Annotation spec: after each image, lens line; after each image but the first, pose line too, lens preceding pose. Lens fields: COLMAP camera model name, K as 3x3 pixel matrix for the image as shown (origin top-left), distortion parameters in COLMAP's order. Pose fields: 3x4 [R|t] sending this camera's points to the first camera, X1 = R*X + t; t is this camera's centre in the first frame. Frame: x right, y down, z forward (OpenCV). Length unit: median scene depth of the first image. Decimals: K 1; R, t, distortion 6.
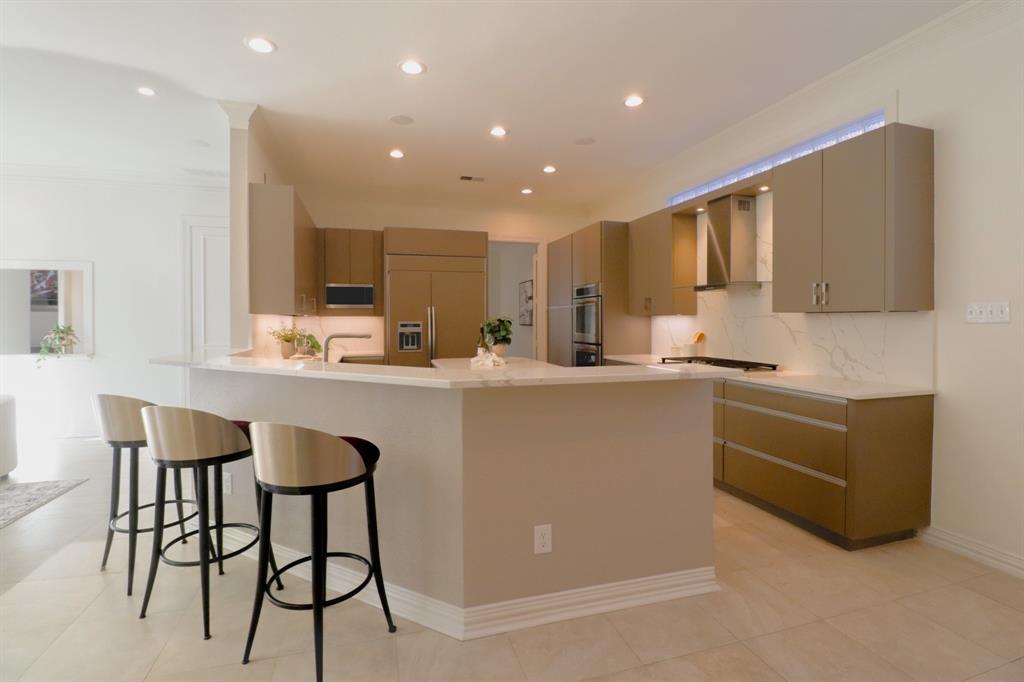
lens RADIAL K [[475.0, 0, 510.8], [0, 475.0, 325.9], [0, 0, 1]] dist [0.003845, -0.015868]
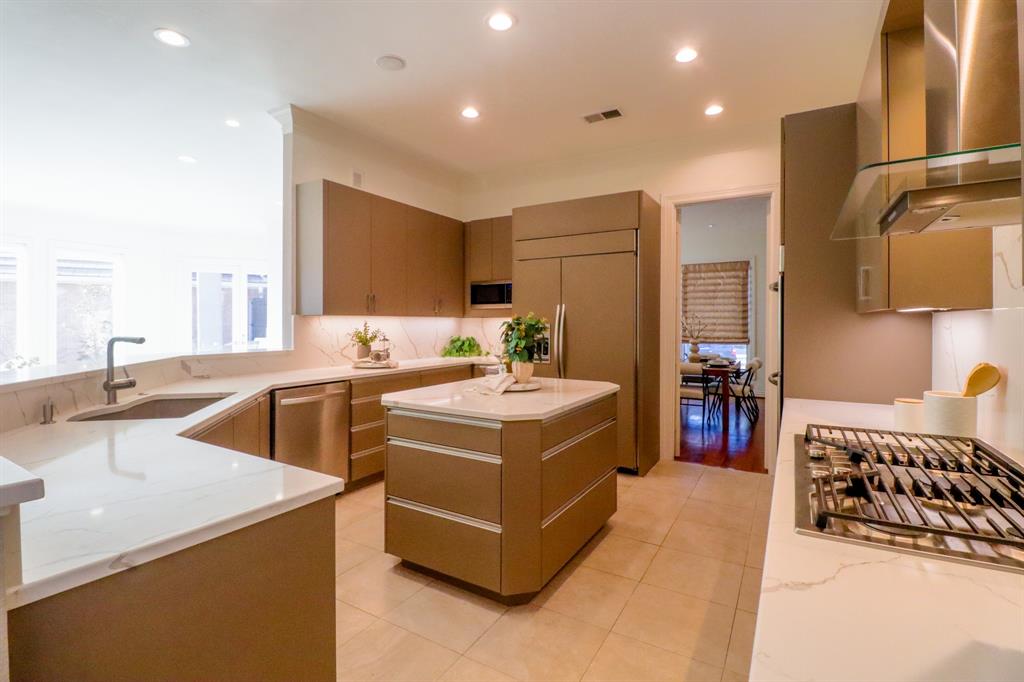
lens RADIAL K [[475.0, 0, 510.8], [0, 475.0, 325.9], [0, 0, 1]] dist [0.003845, -0.015868]
pose [[0.685976, 0.008966, -0.727569, 0.336307], [-0.012744, 0.999919, 0.000307, -0.005238], [0.727513, 0.009061, 0.686034, 0.430313]]
